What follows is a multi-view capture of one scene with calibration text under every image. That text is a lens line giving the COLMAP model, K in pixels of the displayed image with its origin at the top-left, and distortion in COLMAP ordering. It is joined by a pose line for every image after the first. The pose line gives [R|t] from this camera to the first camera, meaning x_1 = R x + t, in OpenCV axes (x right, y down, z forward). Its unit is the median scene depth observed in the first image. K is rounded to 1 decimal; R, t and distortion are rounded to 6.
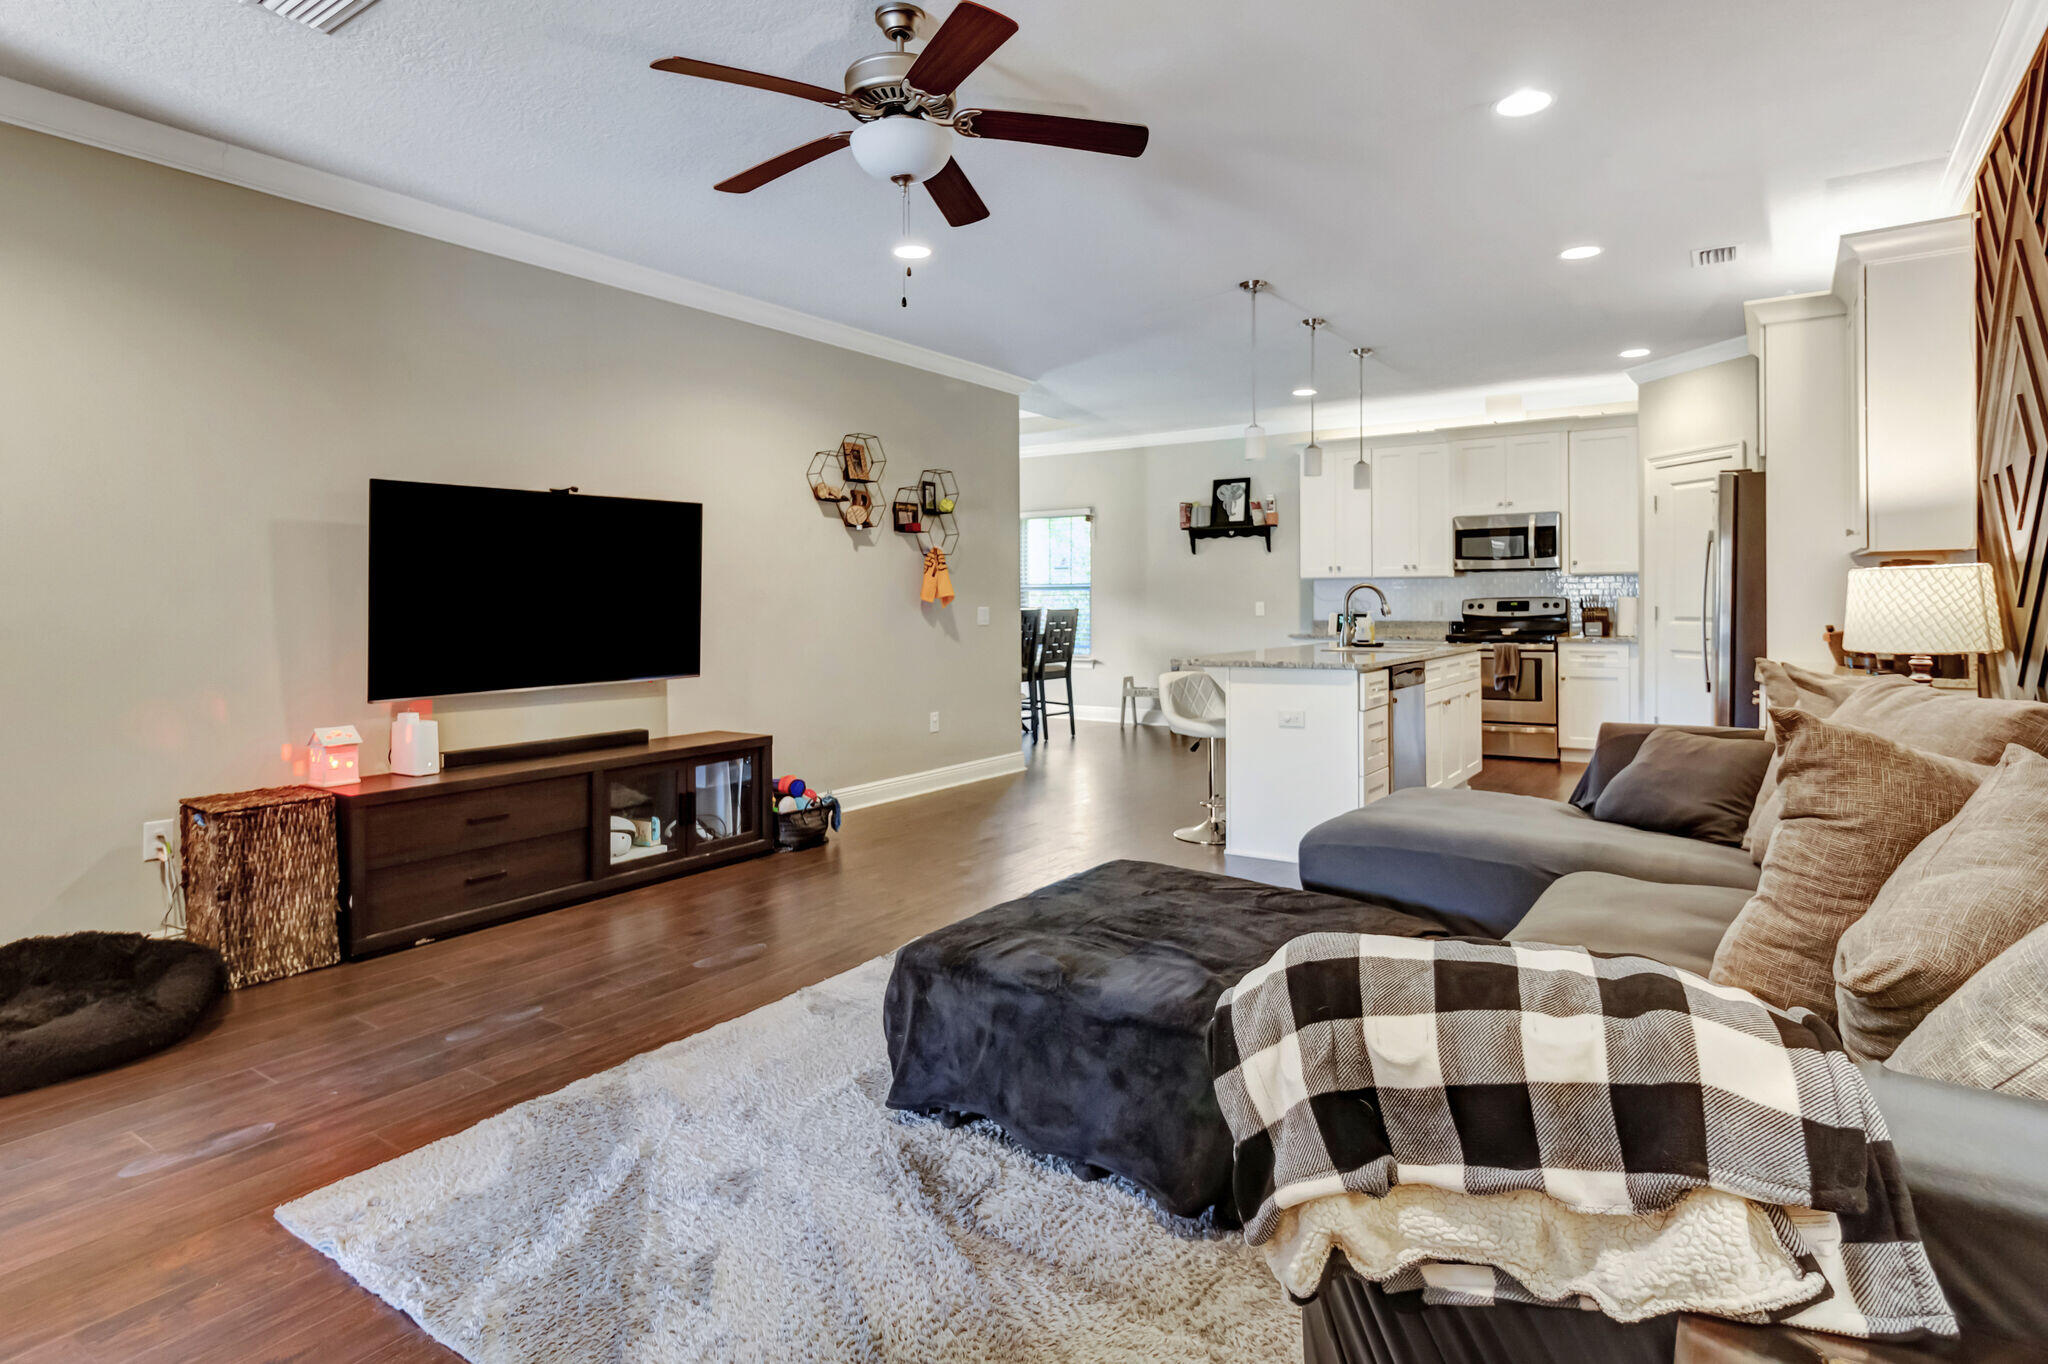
lens RADIAL K [[1076.8, 0, 1027.4], [0, 1076.8, 620.5], [0, 0, 1]] dist [-0.018569, 0.000089]
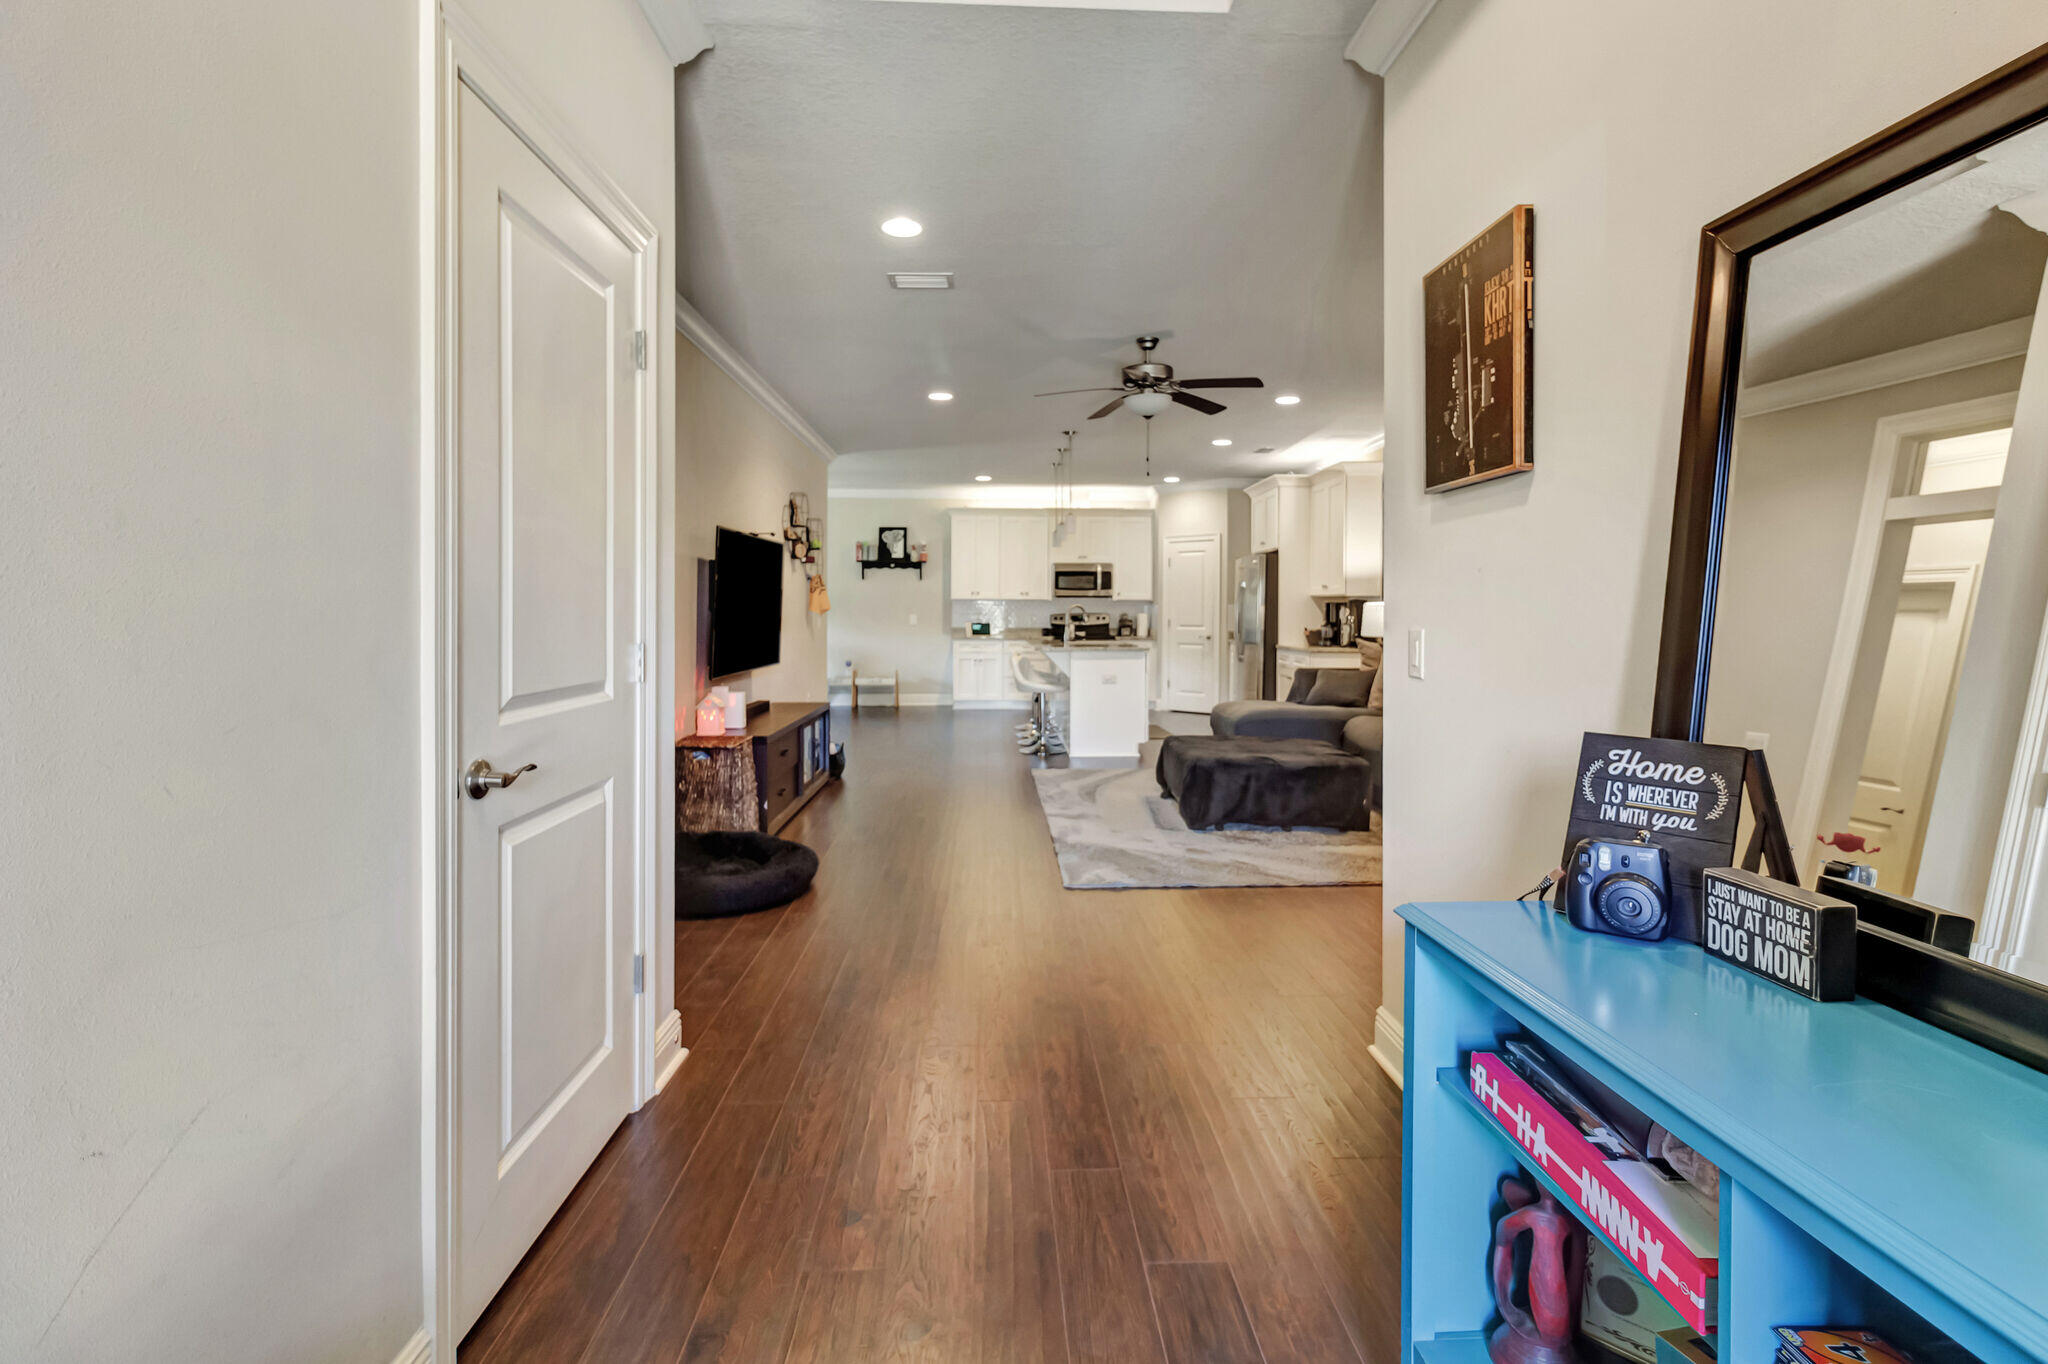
lens RADIAL K [[959.9, 0, 1033.9], [0, 959.9, 612.8], [0, 0, 1]] dist [0.000525, 0.000085]
pose [[0.798439, 0.010194, 0.601989, -0.486339], [0.002472, 0.999793, -0.020209, 0.007066], [-0.602070, 0.017624, 0.798249, -0.129019]]
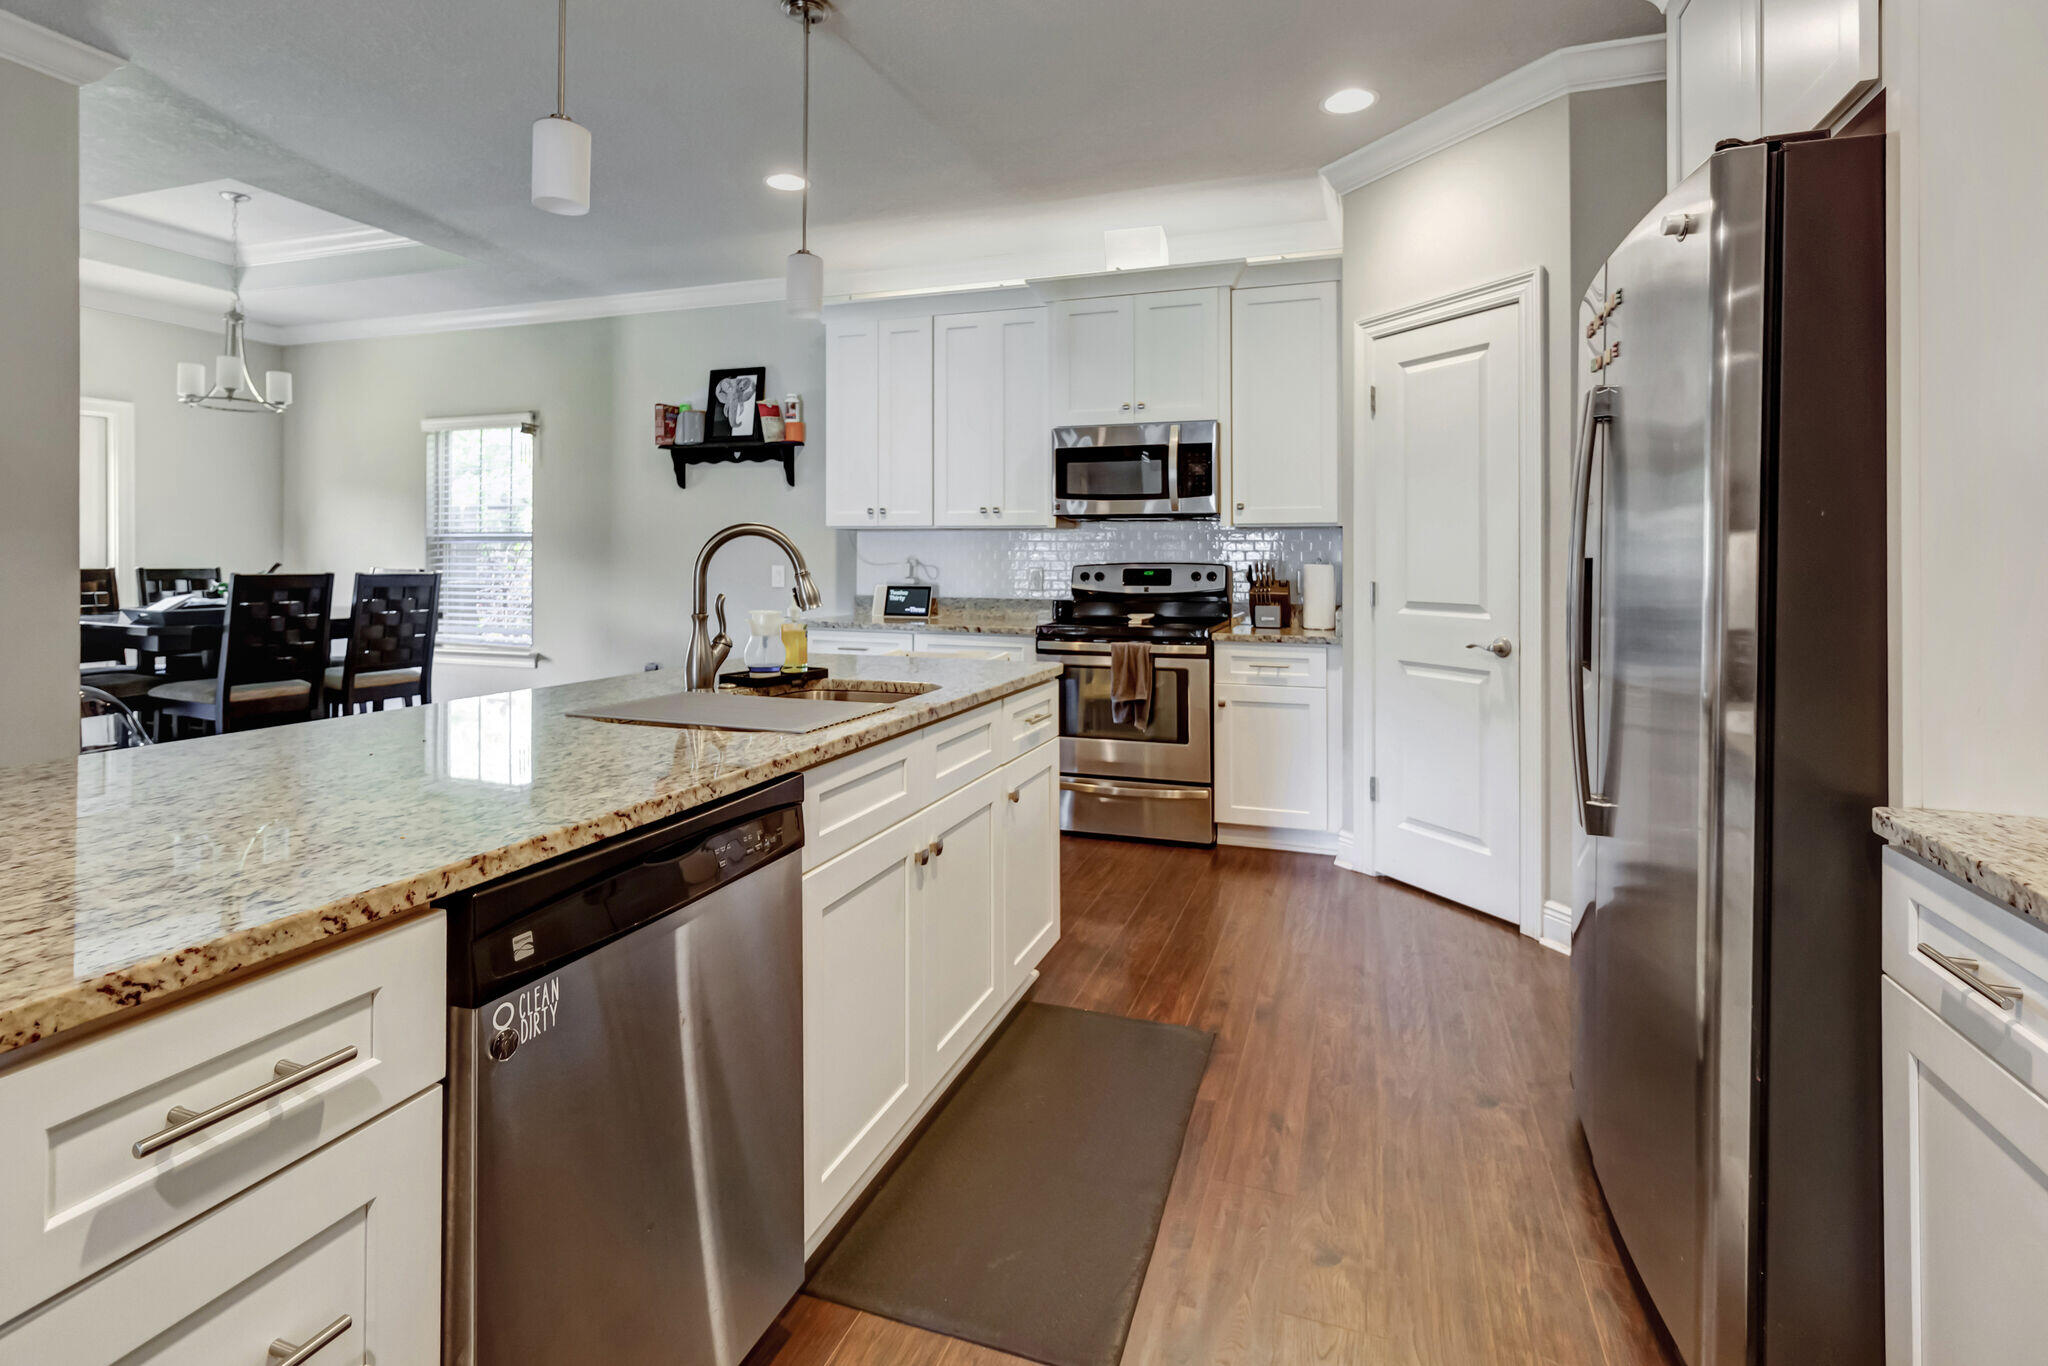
lens RADIAL K [[984.9, 0, 1023.0], [0, 984.9, 556.4], [0, 0, 1]] dist [-0.000475, -0.000047]
pose [[0.965167, 0.012385, 0.261343, 0.234912], [-0.006696, 0.999721, -0.022647, -0.012004], [-0.261550, 0.020109, 0.964980, 0.470280]]
